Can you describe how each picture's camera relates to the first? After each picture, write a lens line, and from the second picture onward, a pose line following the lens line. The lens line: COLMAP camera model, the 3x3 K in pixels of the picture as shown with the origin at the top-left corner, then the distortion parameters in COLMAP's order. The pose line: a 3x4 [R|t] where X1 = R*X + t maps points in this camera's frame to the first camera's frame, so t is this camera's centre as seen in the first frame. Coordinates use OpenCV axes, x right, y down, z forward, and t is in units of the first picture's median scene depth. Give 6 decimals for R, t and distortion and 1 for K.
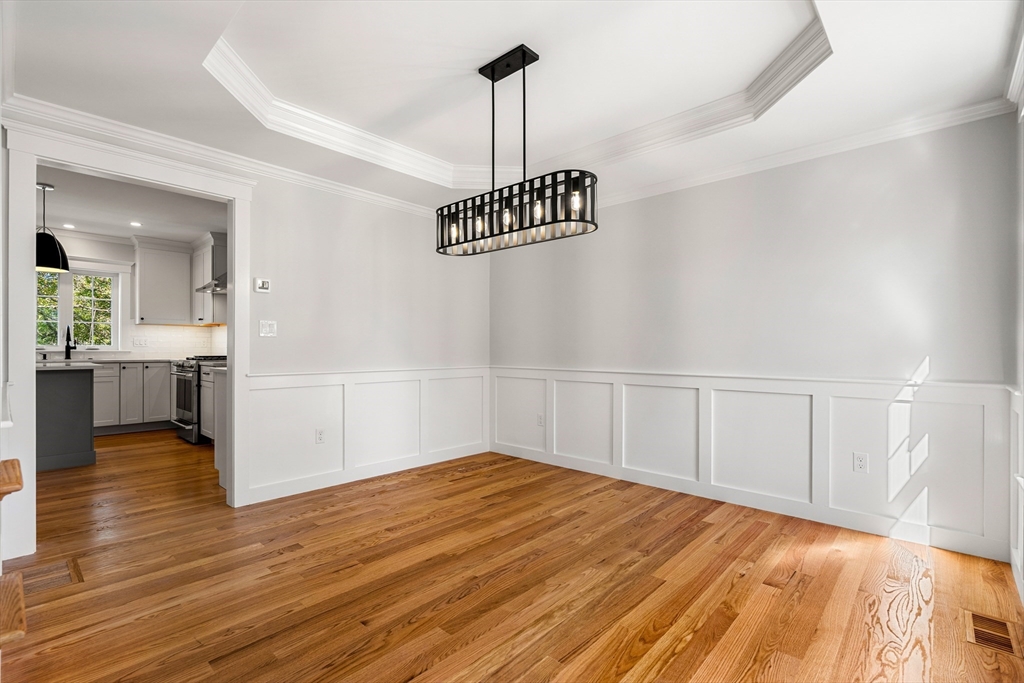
lens RADIAL K [[466.2, 0, 512.0], [0, 466.2, 341.5], [0, 0, 1]] dist [-0.002115, 0.000082]
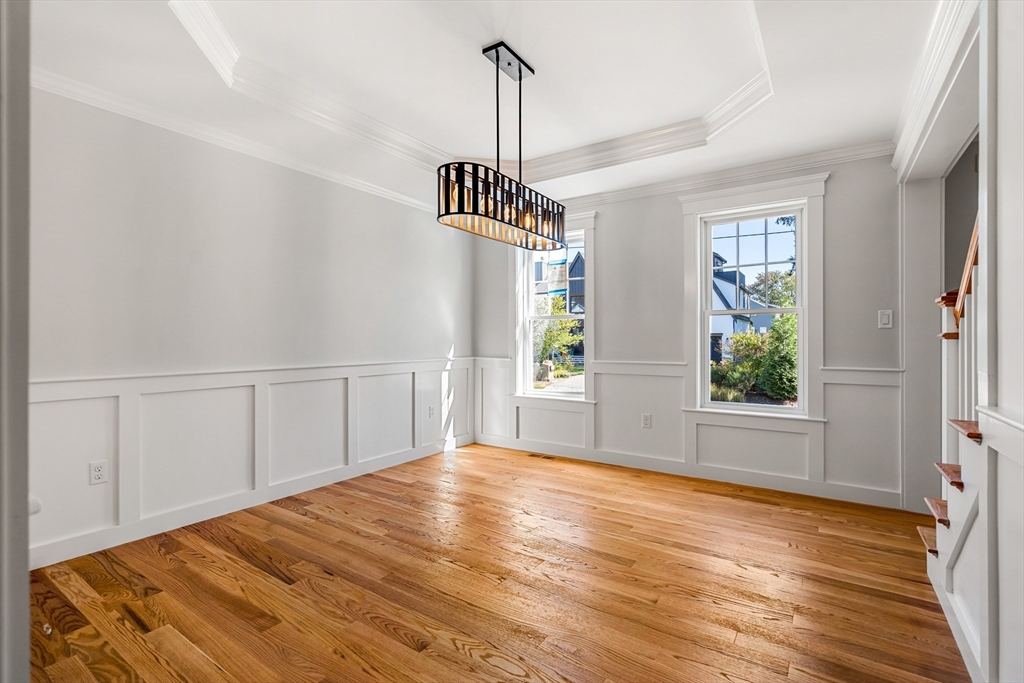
lens RADIAL K [[468.4, 0, 510.8], [0, 468.4, 336.3], [0, 0, 1]] dist [0.001408, 0.000546]
pose [[-0.141788, 0.003691, 0.989890, -0.804766], [-0.016605, 0.999843, -0.006106, 0.009662], [-0.989758, -0.017303, -0.141705, 0.901667]]
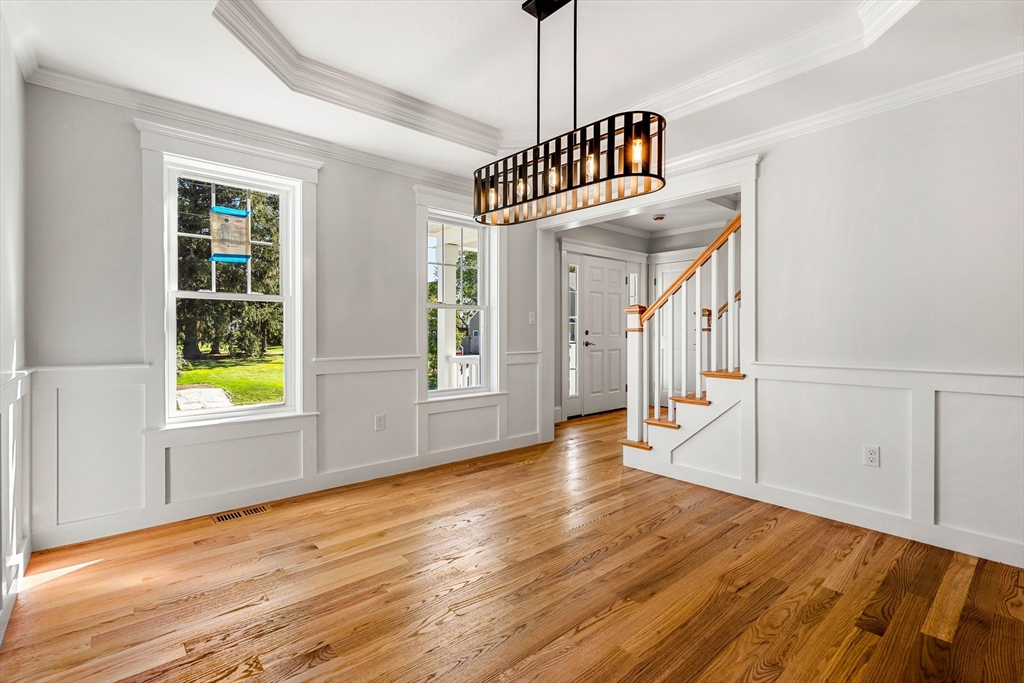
lens RADIAL K [[468.4, 0, 510.8], [0, 468.4, 336.3], [0, 0, 1]] dist [0.001408, 0.000546]
pose [[-0.993387, -0.006991, 0.114602, -0.018174], [-0.008108, 0.999924, -0.009288, 0.024518], [-0.114528, -0.010156, -0.993368, 1.456792]]
